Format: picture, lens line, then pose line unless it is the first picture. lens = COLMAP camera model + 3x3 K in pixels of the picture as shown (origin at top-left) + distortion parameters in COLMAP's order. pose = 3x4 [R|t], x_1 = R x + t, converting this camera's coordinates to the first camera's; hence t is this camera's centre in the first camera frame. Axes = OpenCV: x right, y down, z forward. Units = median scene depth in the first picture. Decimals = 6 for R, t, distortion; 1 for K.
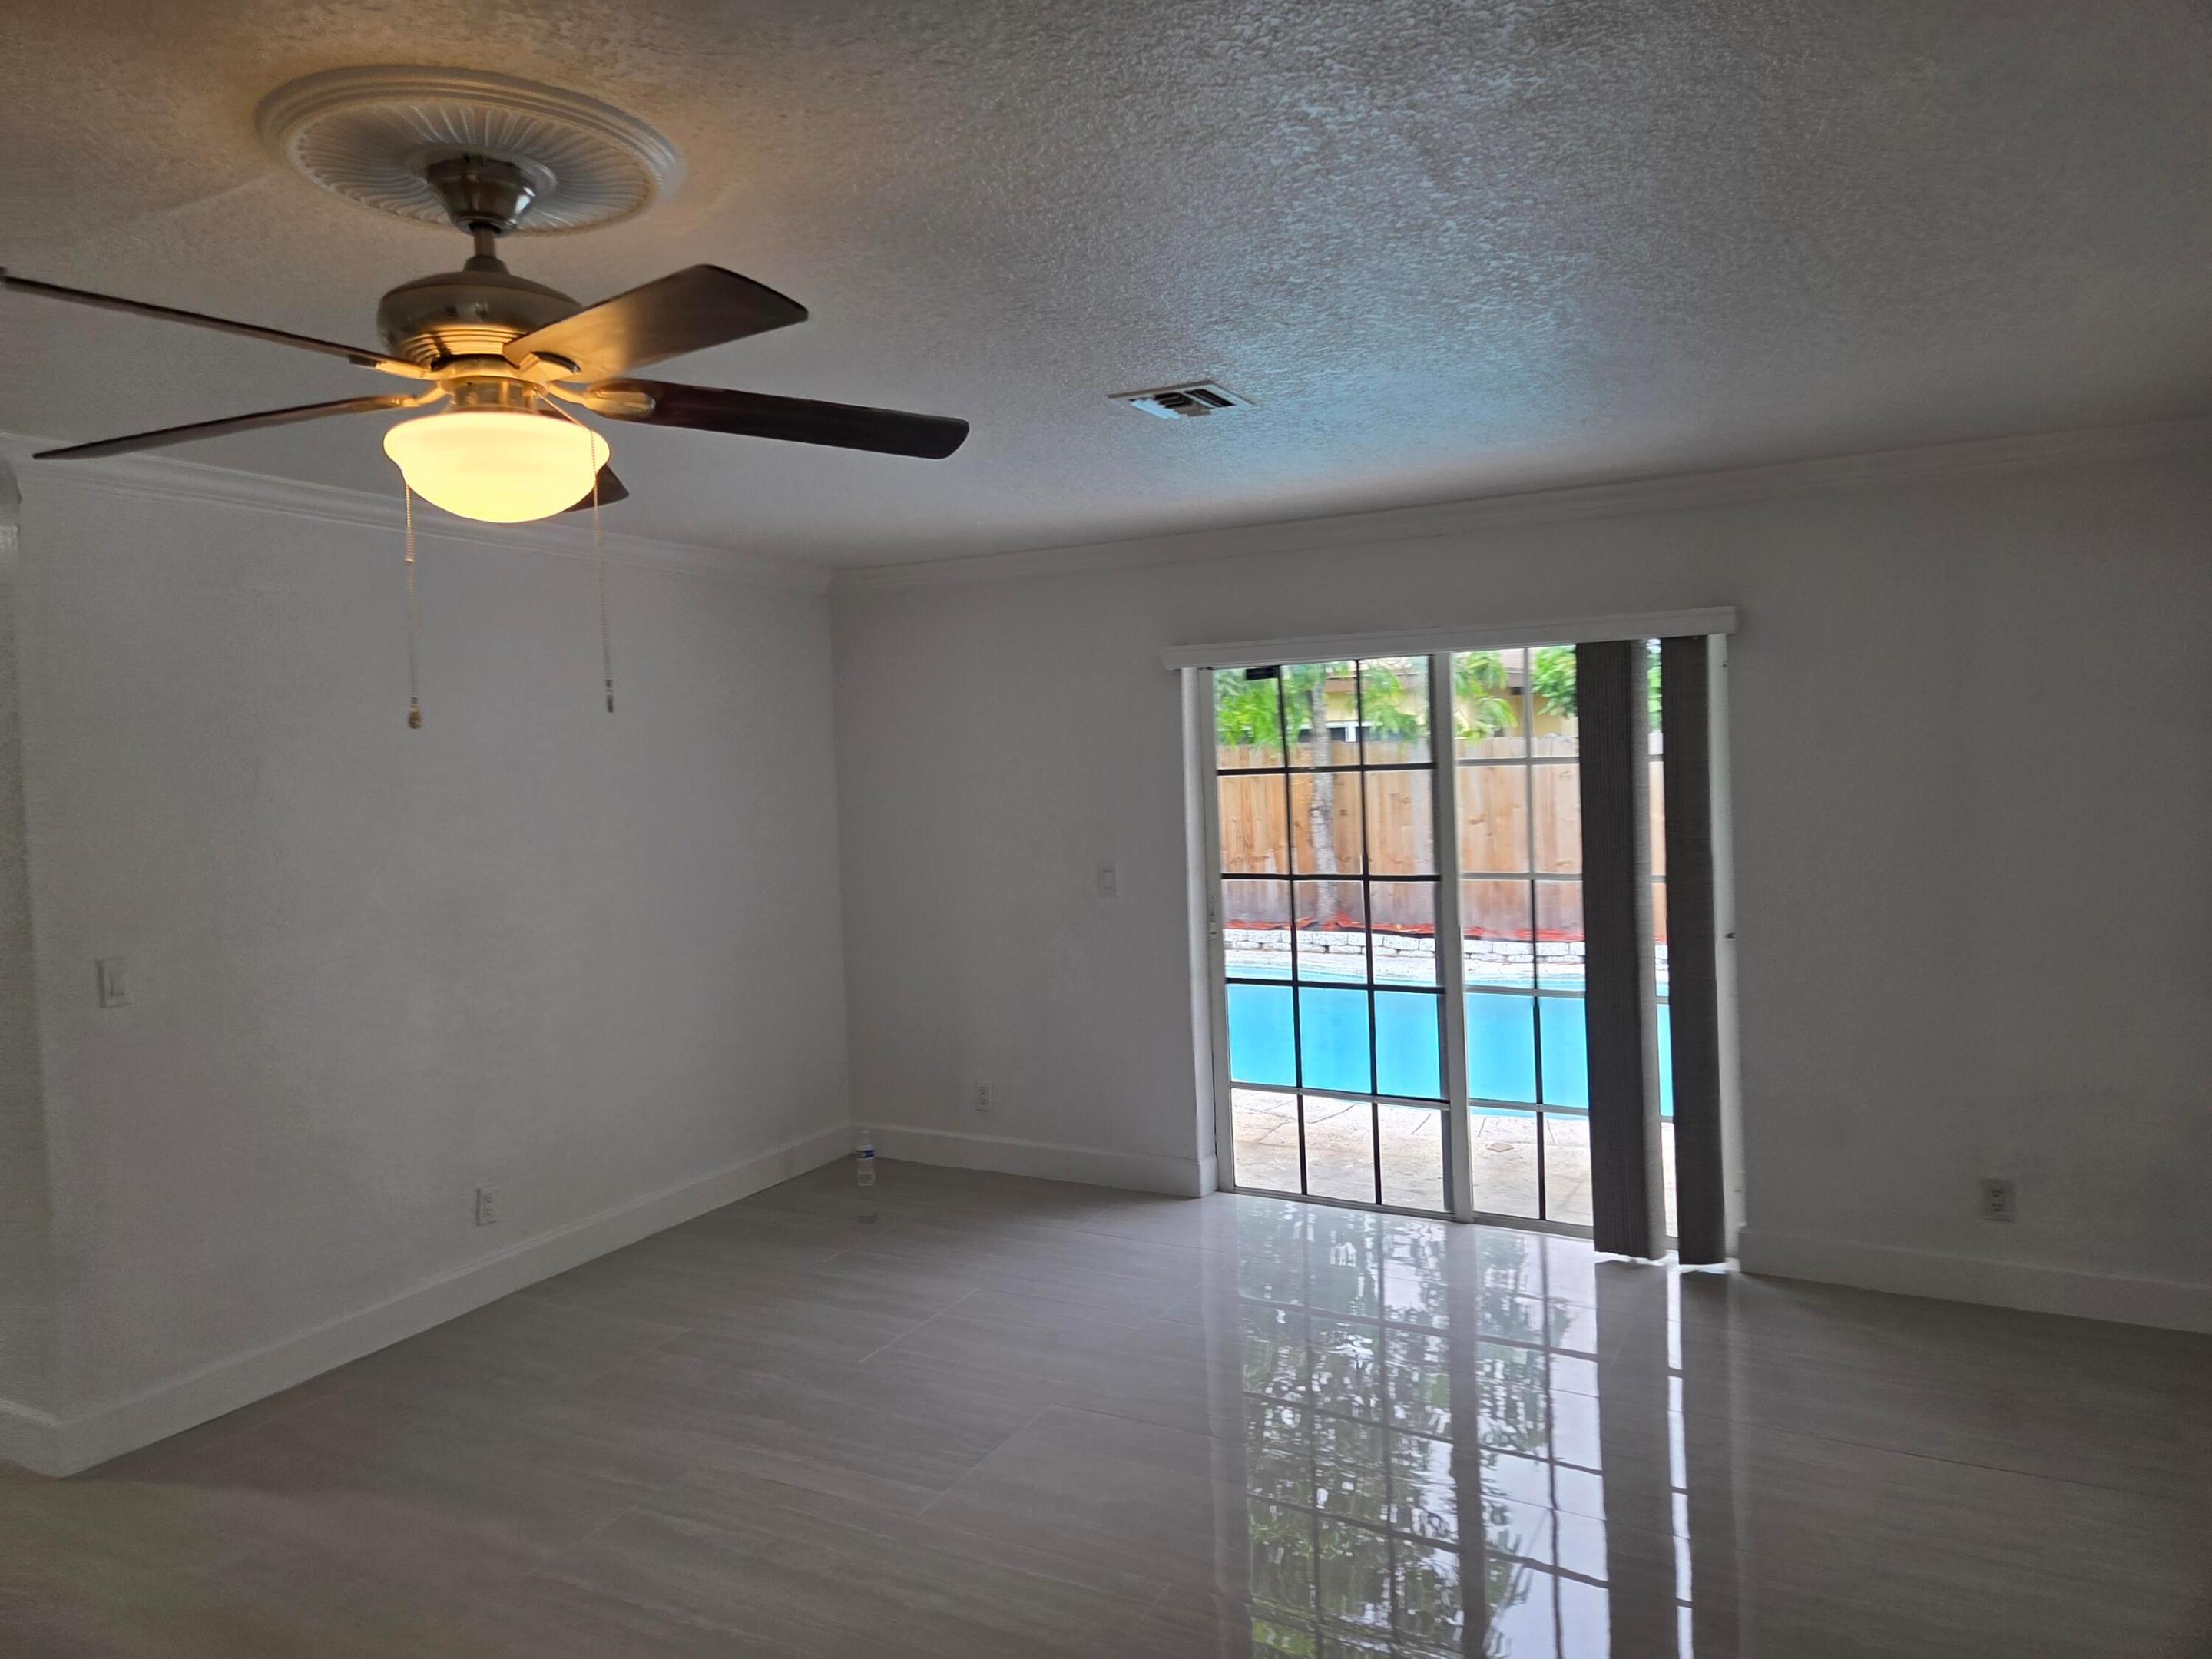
lens RADIAL K [[1472.1, 0, 1091.5], [0, 1472.1, 797.6], [0, 0, 1]] dist [0.071229, -0.055062]
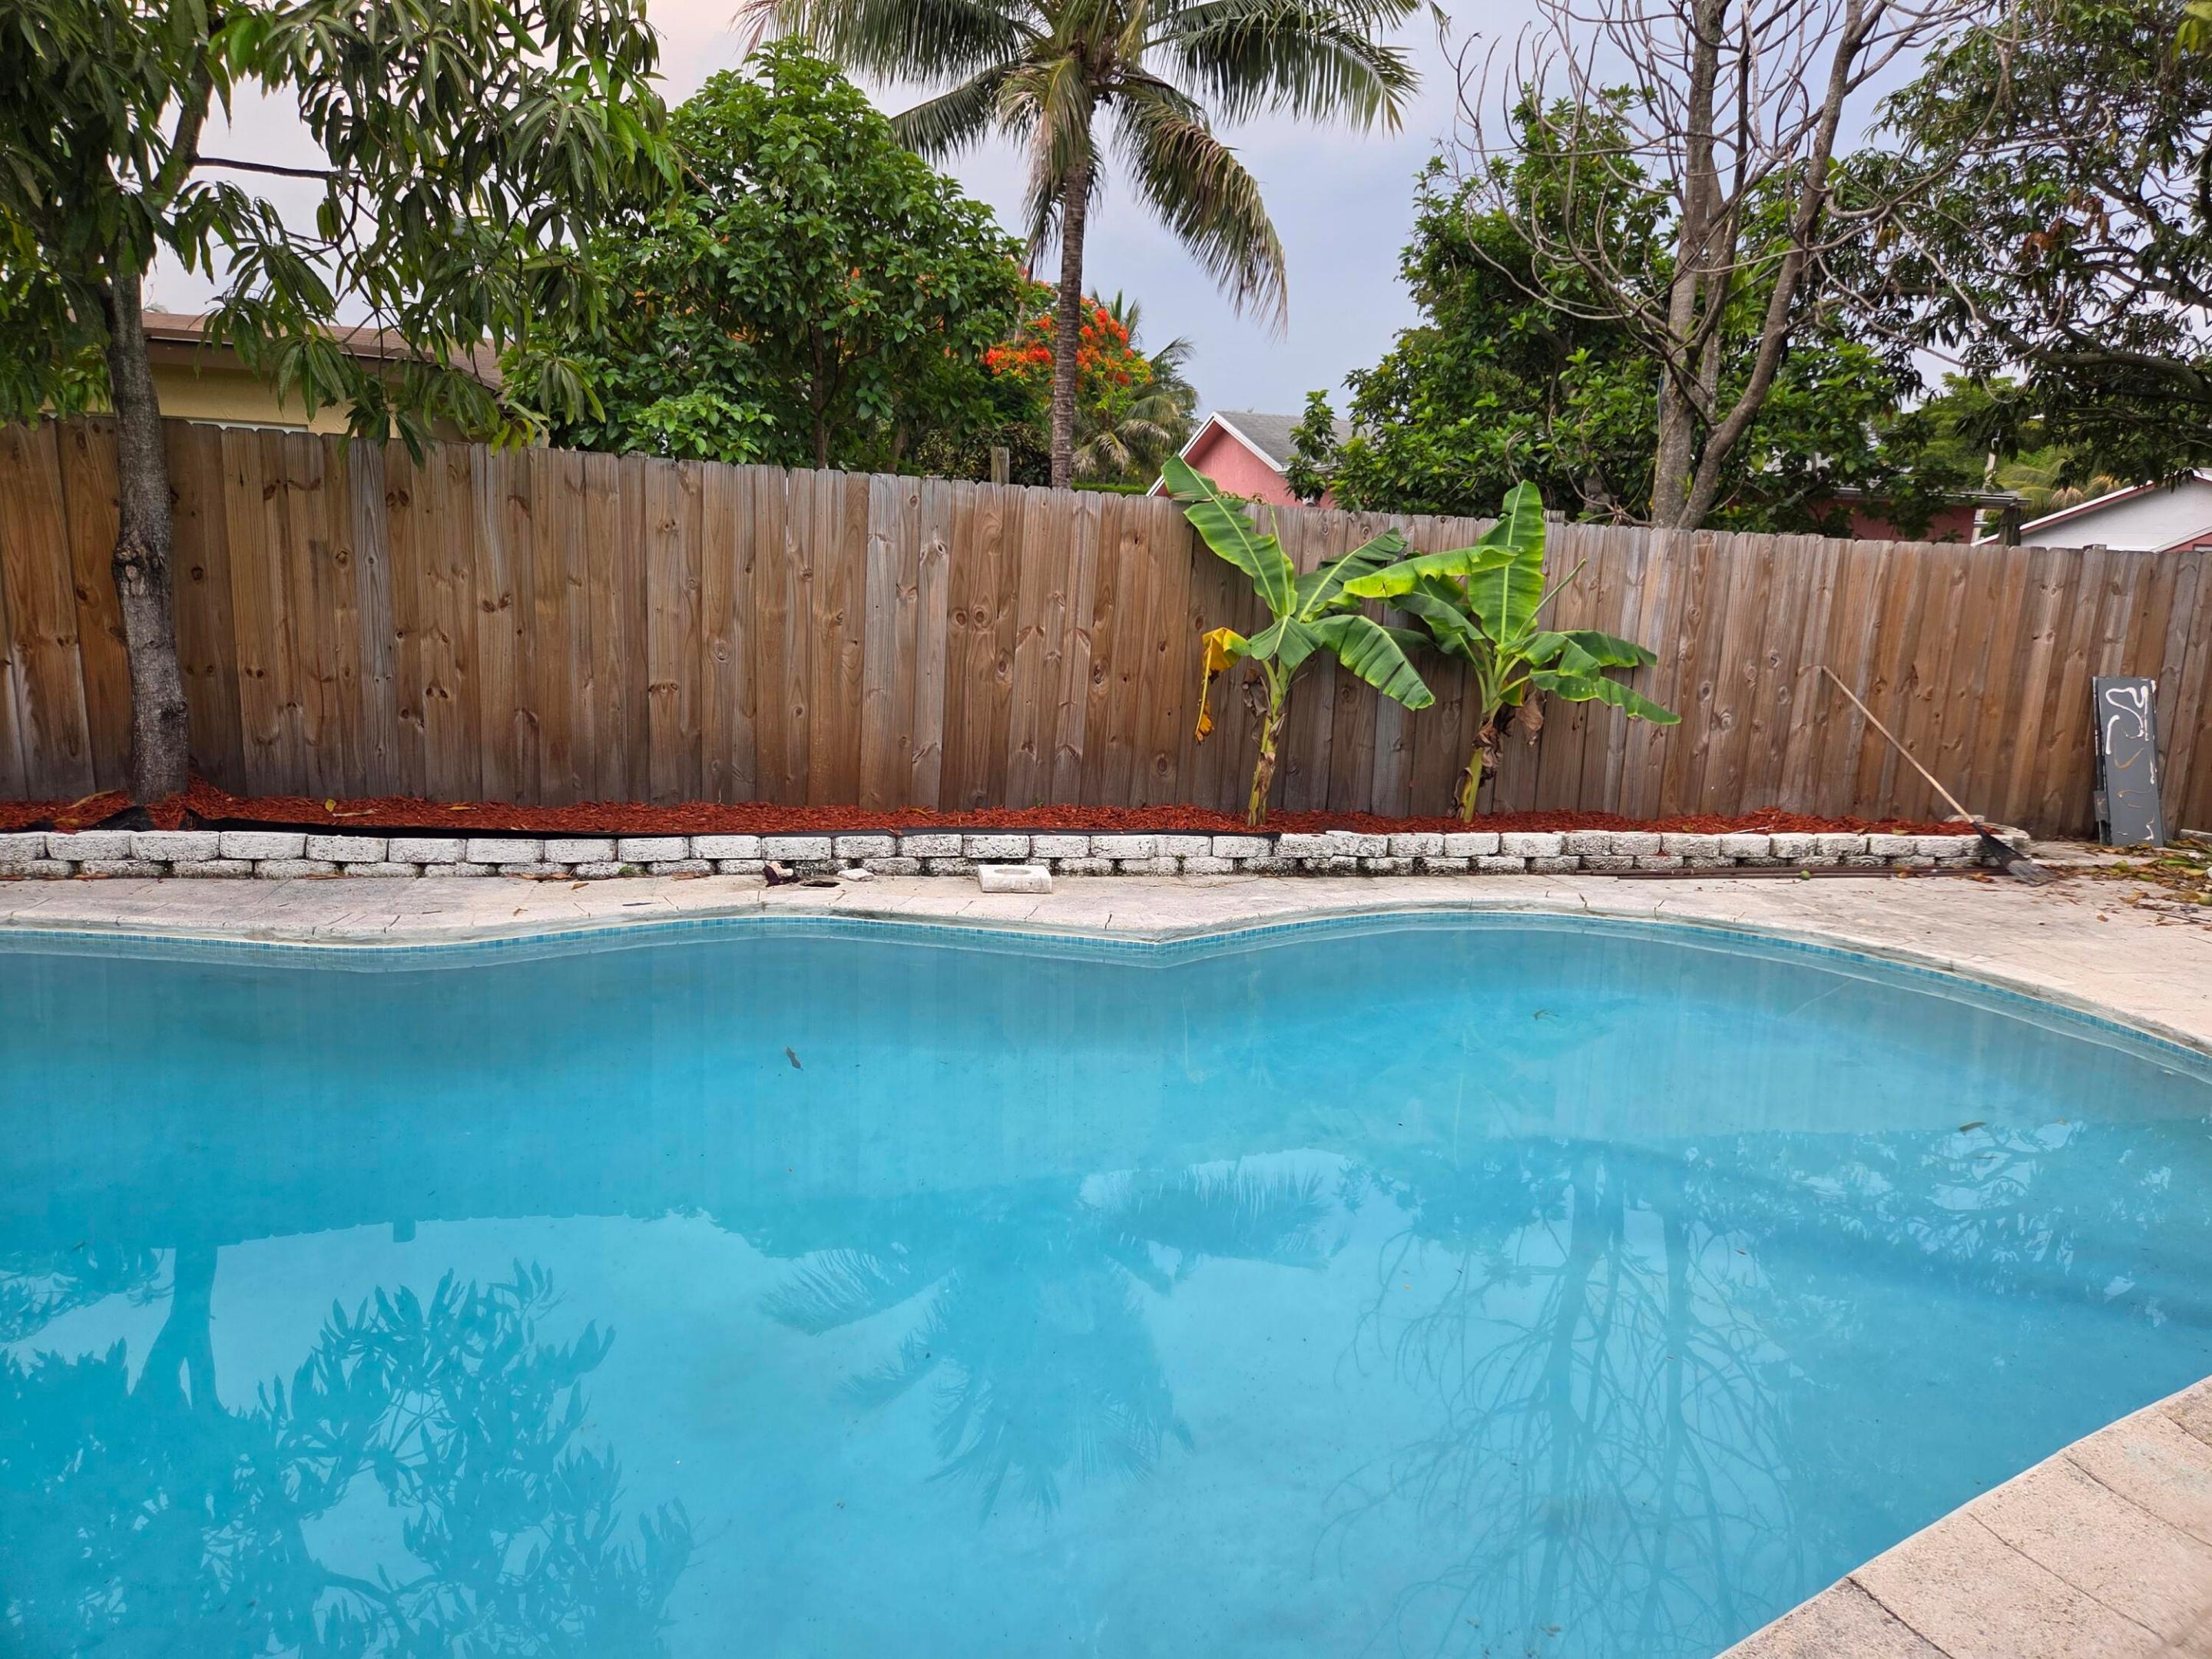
lens RADIAL K [[1472.1, 0, 1123.2], [0, 1472.1, 815.3], [0, 0, 1]] dist [0.071229, -0.055062]
pose [[0.741810, -0.053719, 0.668455, 0.181584], [-0.053422, 0.988885, 0.138754, 0.011050], [-0.668479, -0.138639, 0.730695, 1.232878]]
